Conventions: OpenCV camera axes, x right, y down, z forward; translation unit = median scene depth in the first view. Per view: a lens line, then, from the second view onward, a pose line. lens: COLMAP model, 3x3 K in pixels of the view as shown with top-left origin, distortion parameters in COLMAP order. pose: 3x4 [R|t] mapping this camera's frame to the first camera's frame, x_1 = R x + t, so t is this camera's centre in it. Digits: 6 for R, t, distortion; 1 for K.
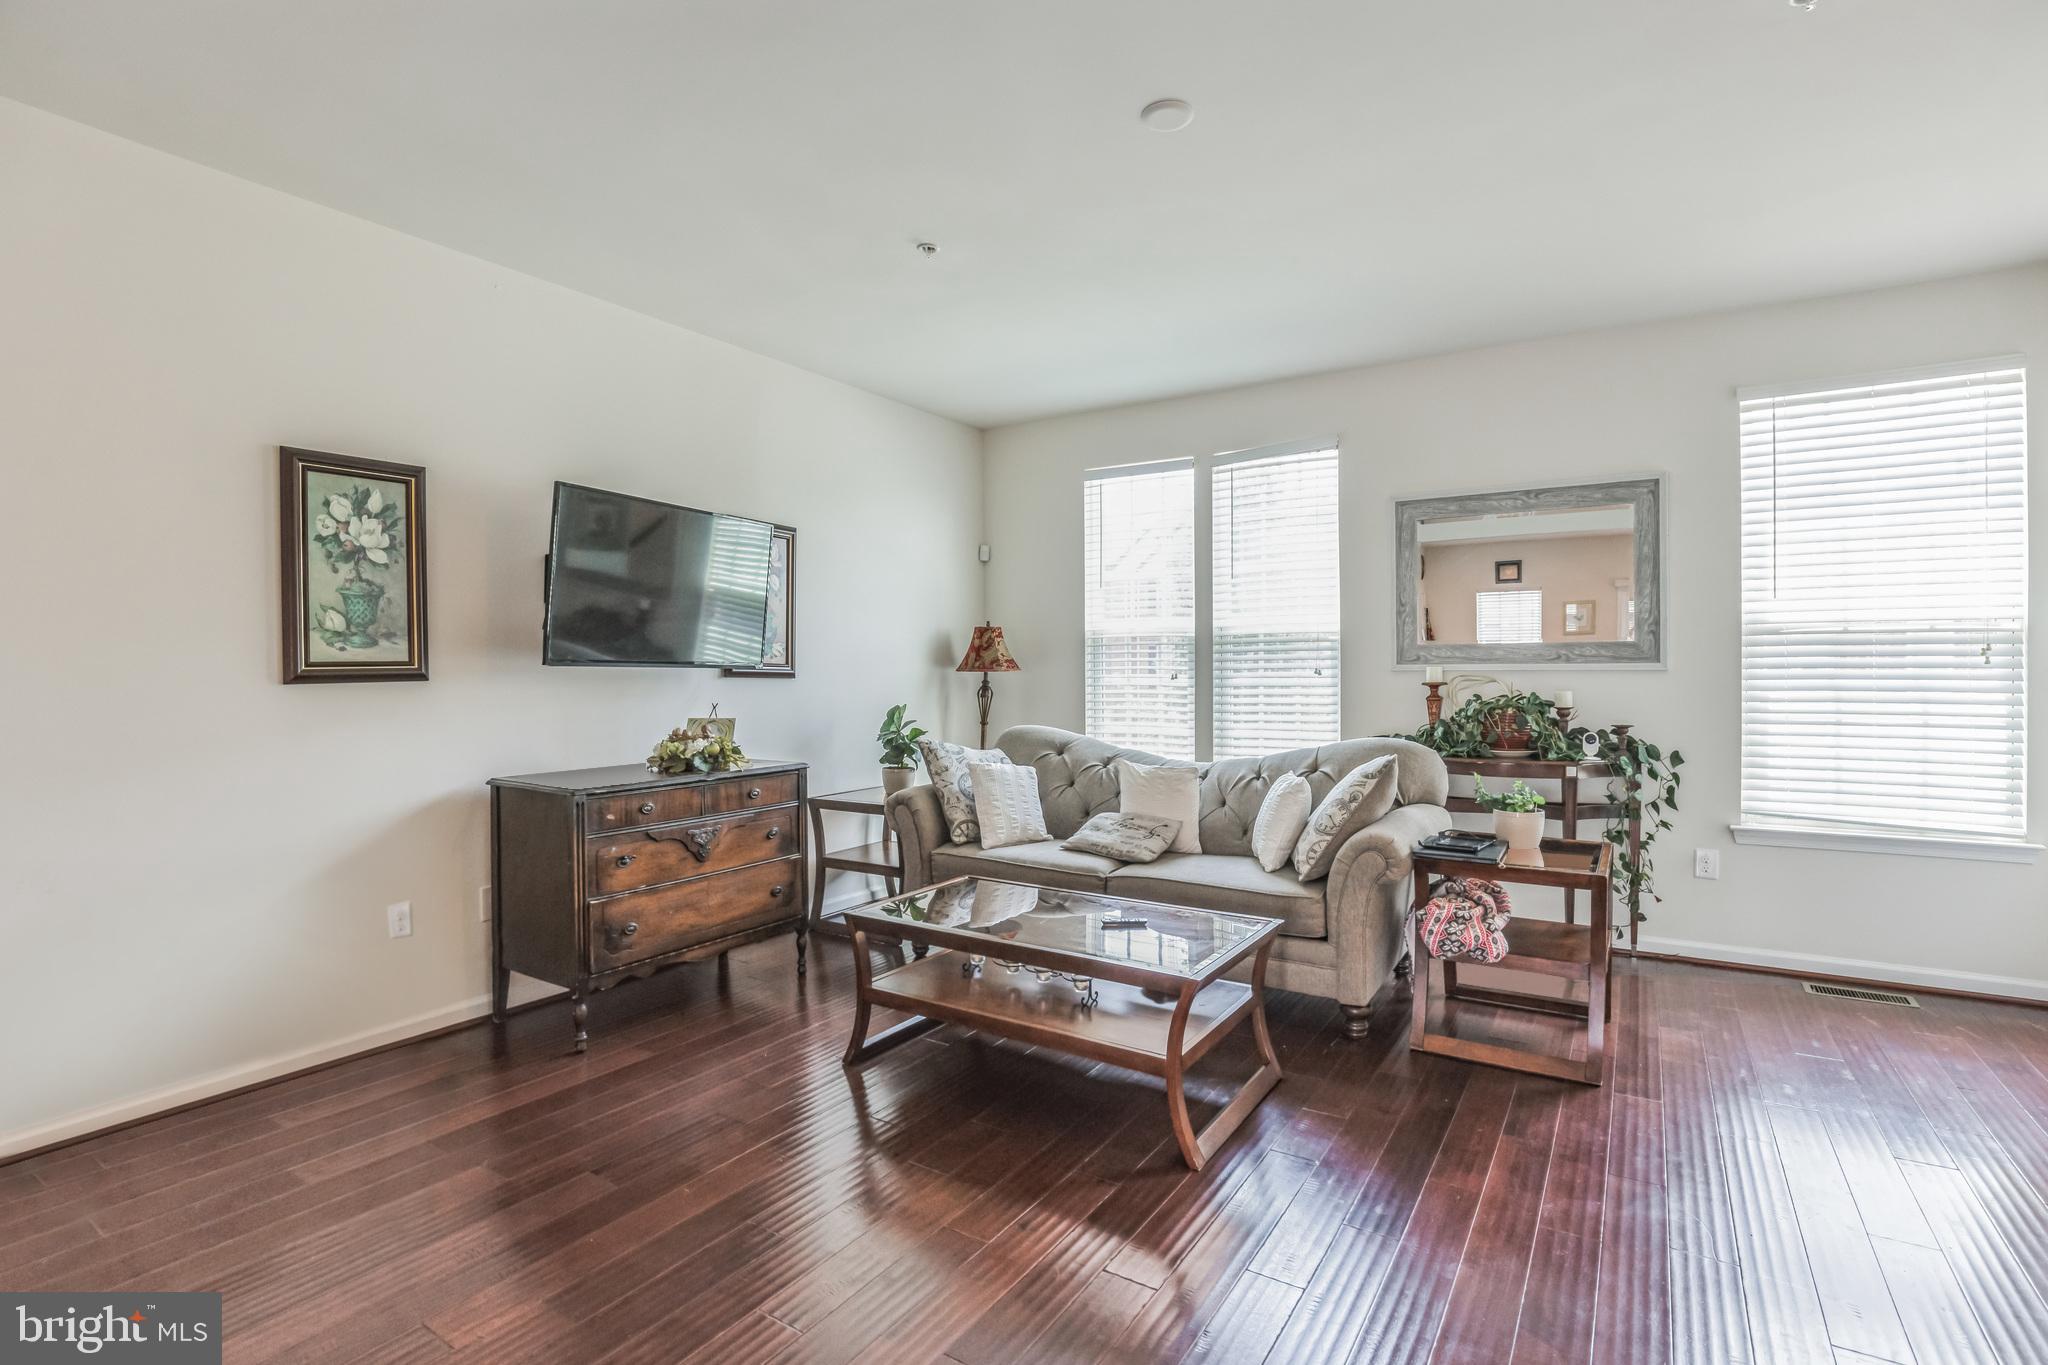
lens RADIAL K [[991.0, 0, 1058.1], [0, 991.0, 682.2], [0, 0, 1]] dist [-0.030329, 0.000804]
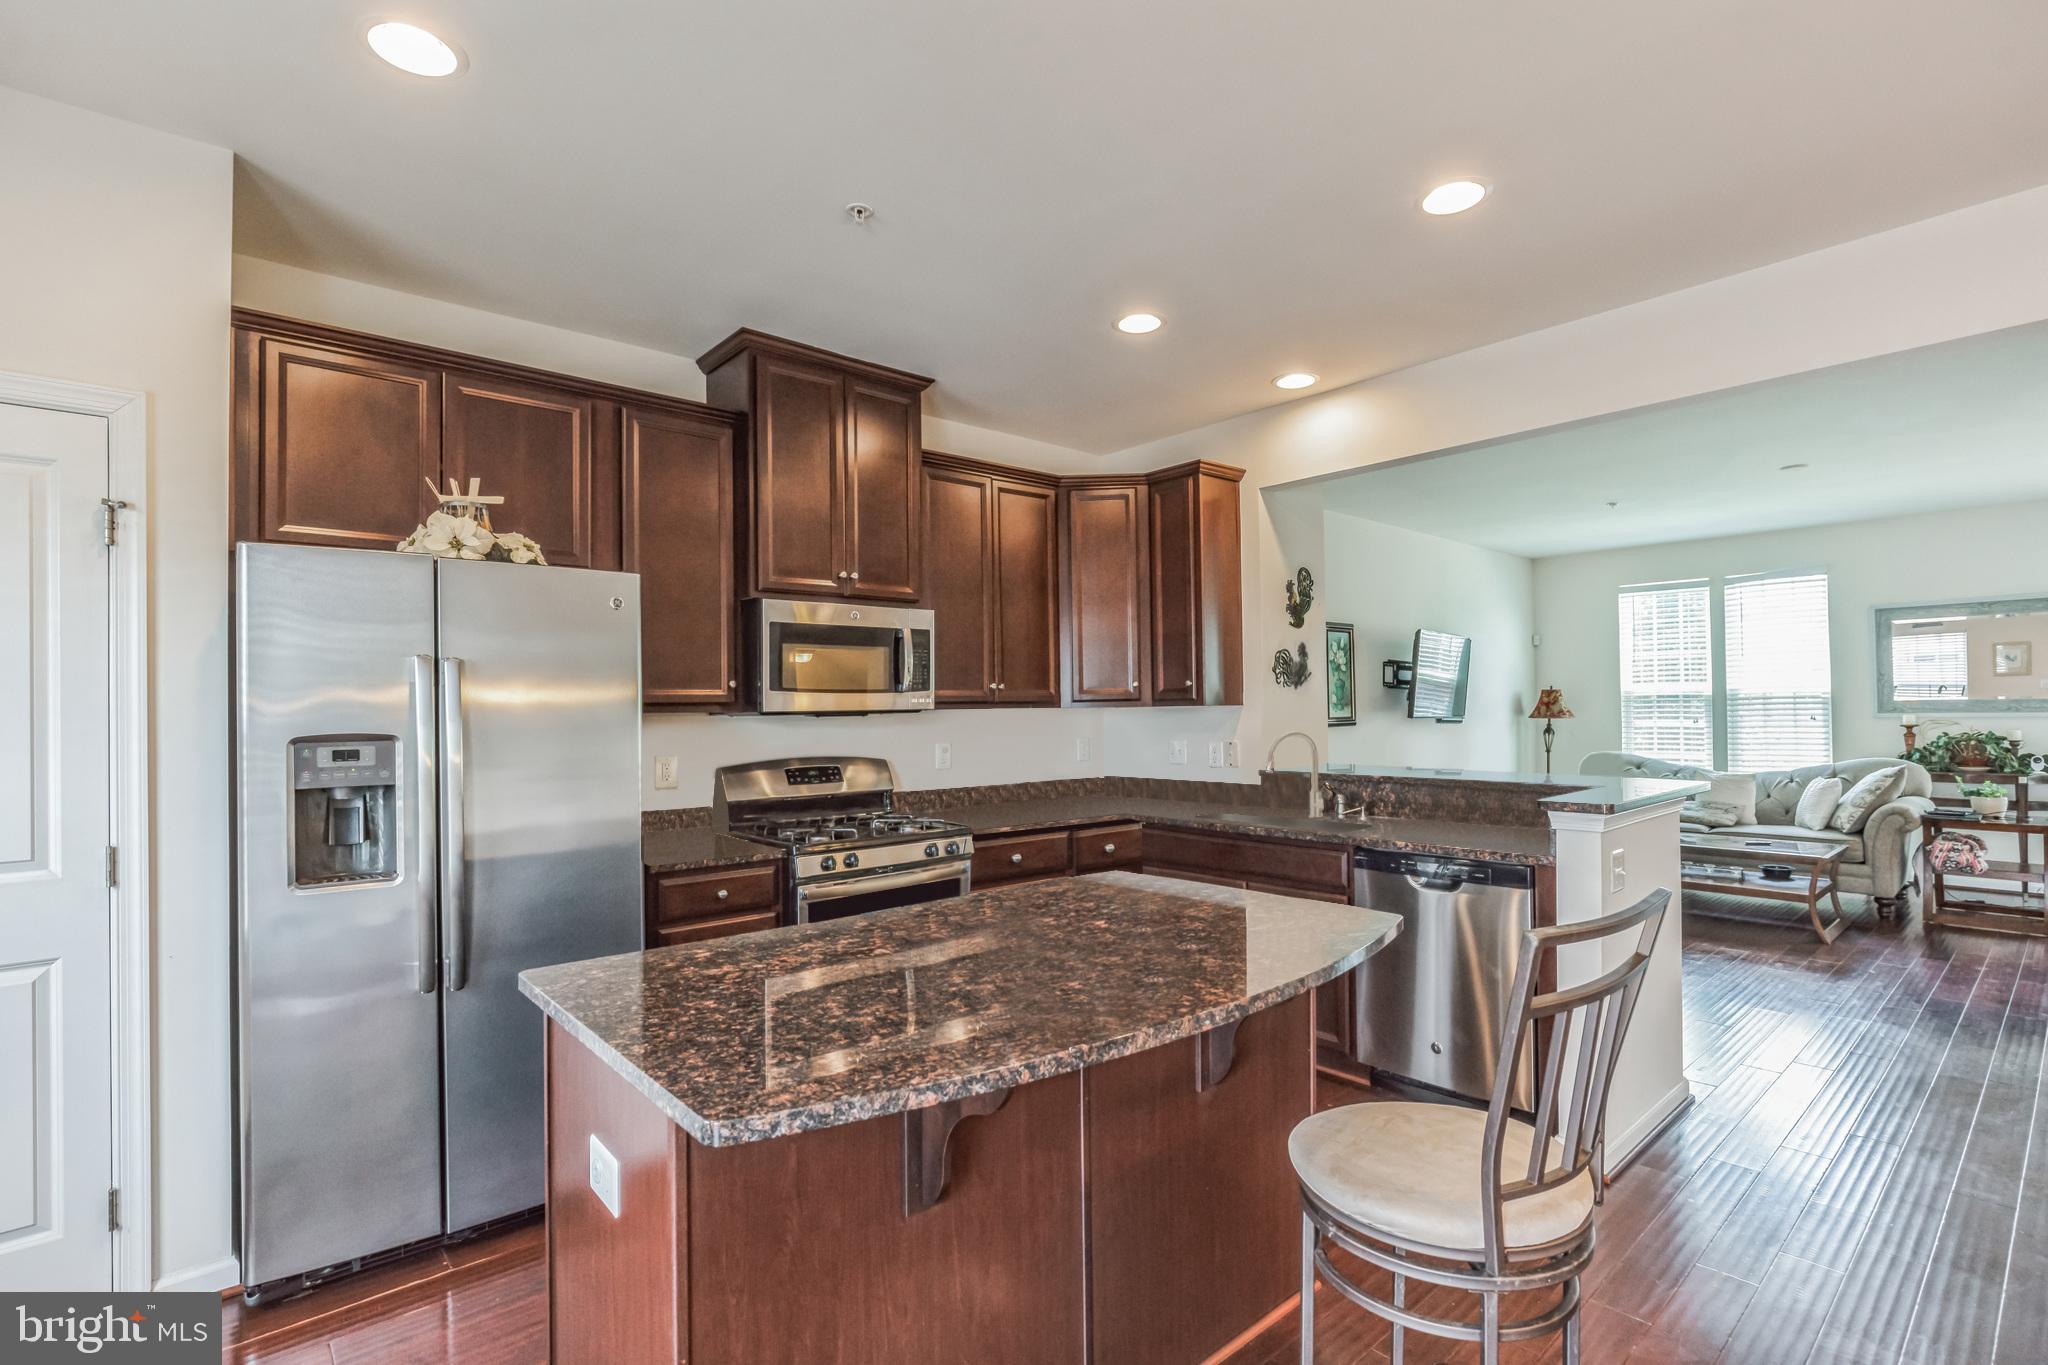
lens RADIAL K [[945.3, 0, 1030.0], [0, 945.3, 696.1], [0, 0, 1]] dist [-0.037839, 0.007725]
pose [[0.946305, -0.010591, -0.323102, -0.526285], [0.001041, 0.999558, -0.029714, -0.003542], [0.323273, 0.027783, 0.945898, -0.933835]]
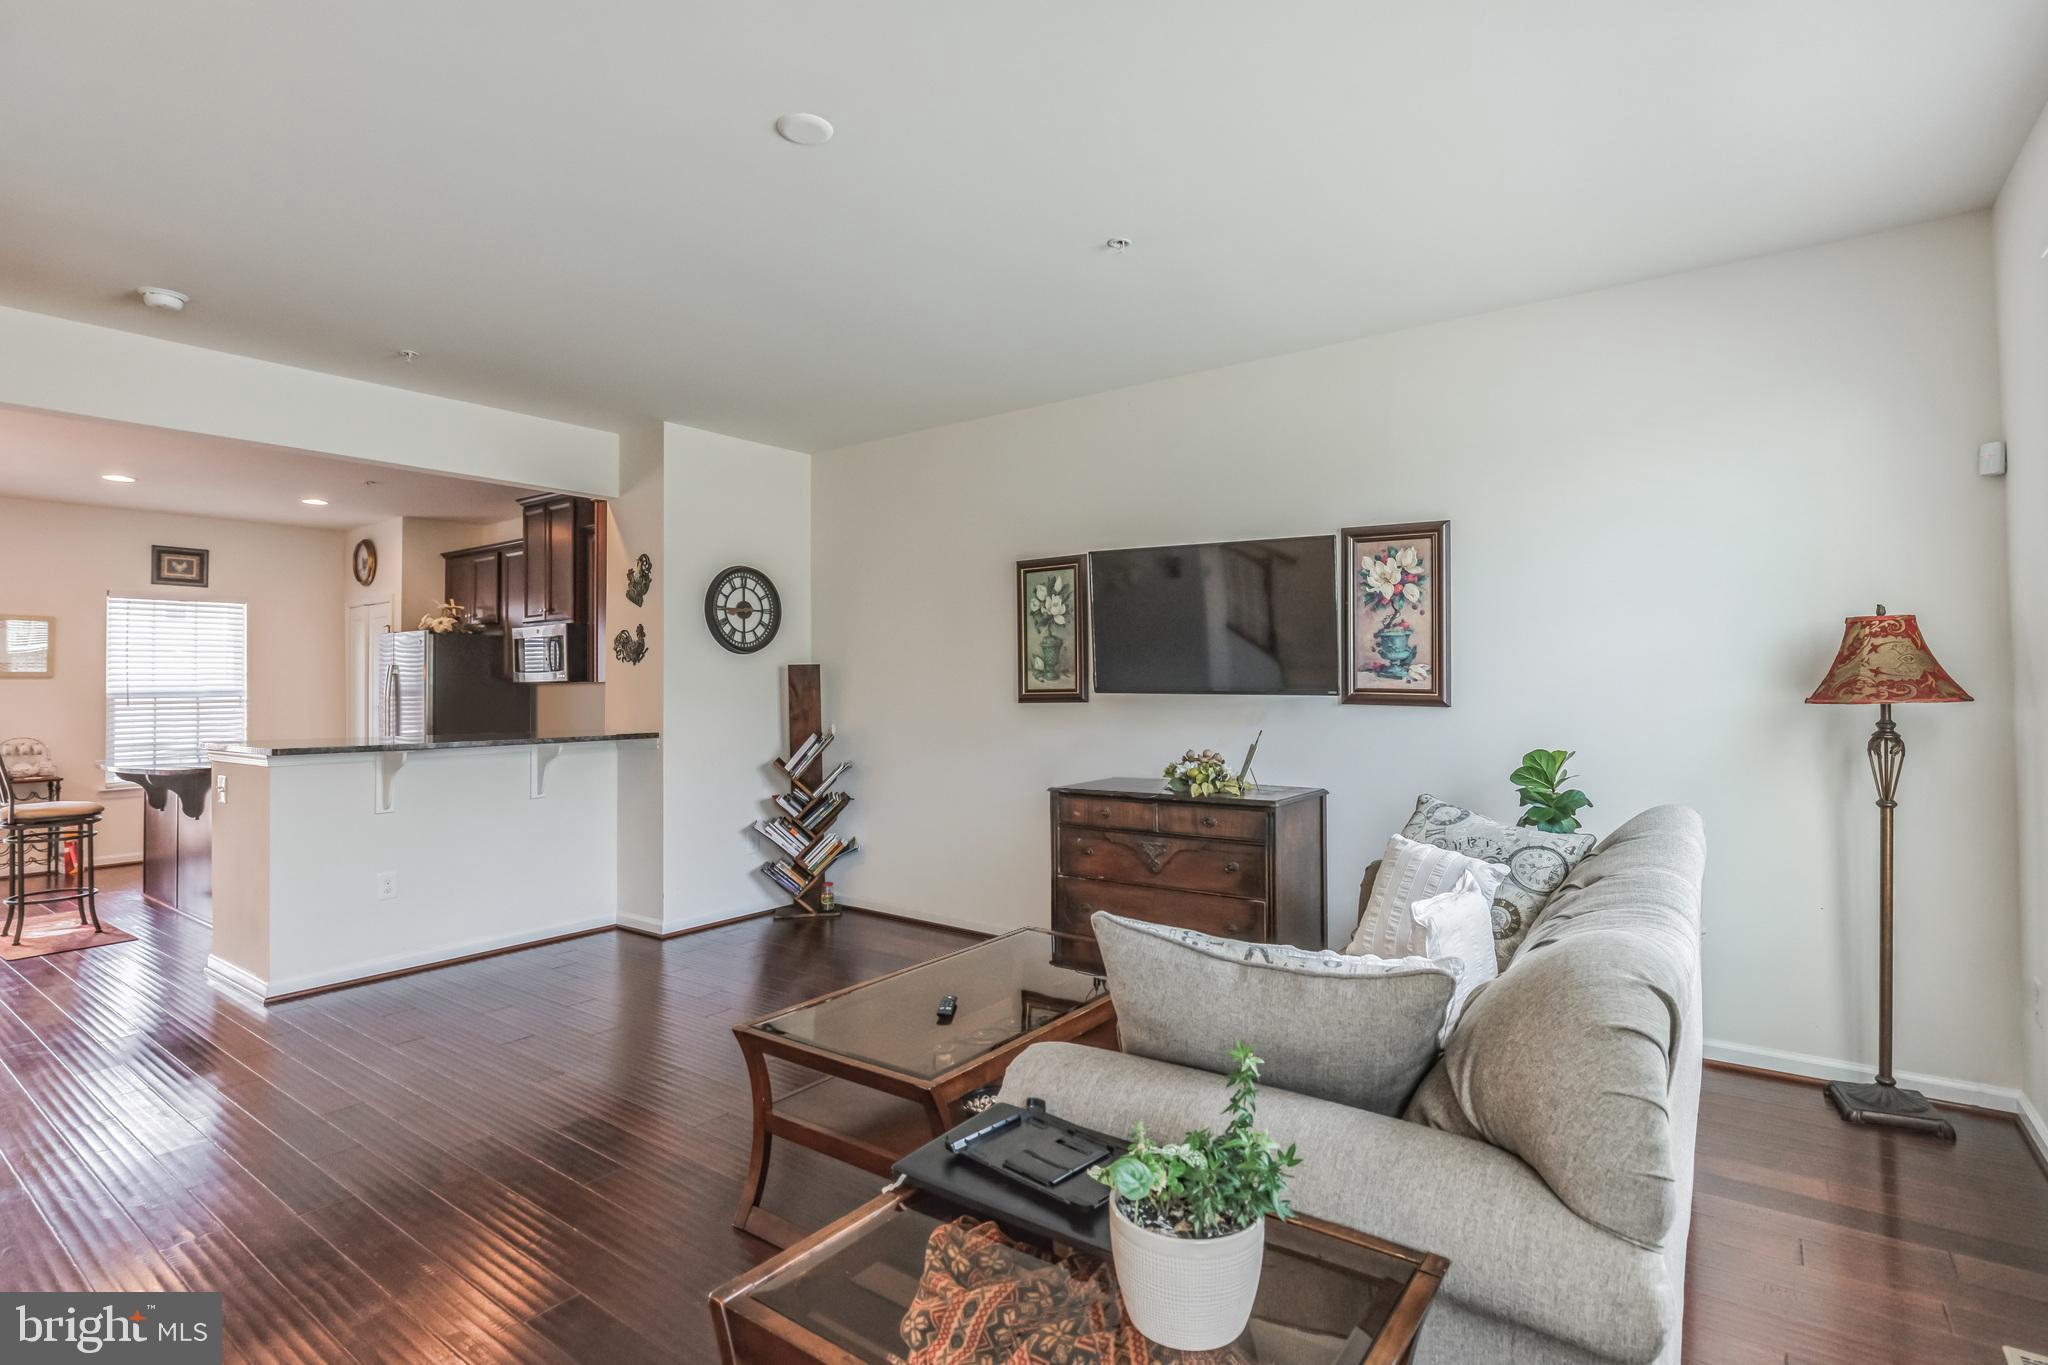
lens RADIAL K [[991.0, 0, 1058.1], [0, 991.0, 682.2], [0, 0, 1]] dist [-0.030329, 0.000804]
pose [[-0.088457, 0.006171, -0.996061, 0.652415], [-0.004087, 0.999970, 0.006558, -0.032451], [0.996072, 0.004651, -0.088429, 0.877517]]
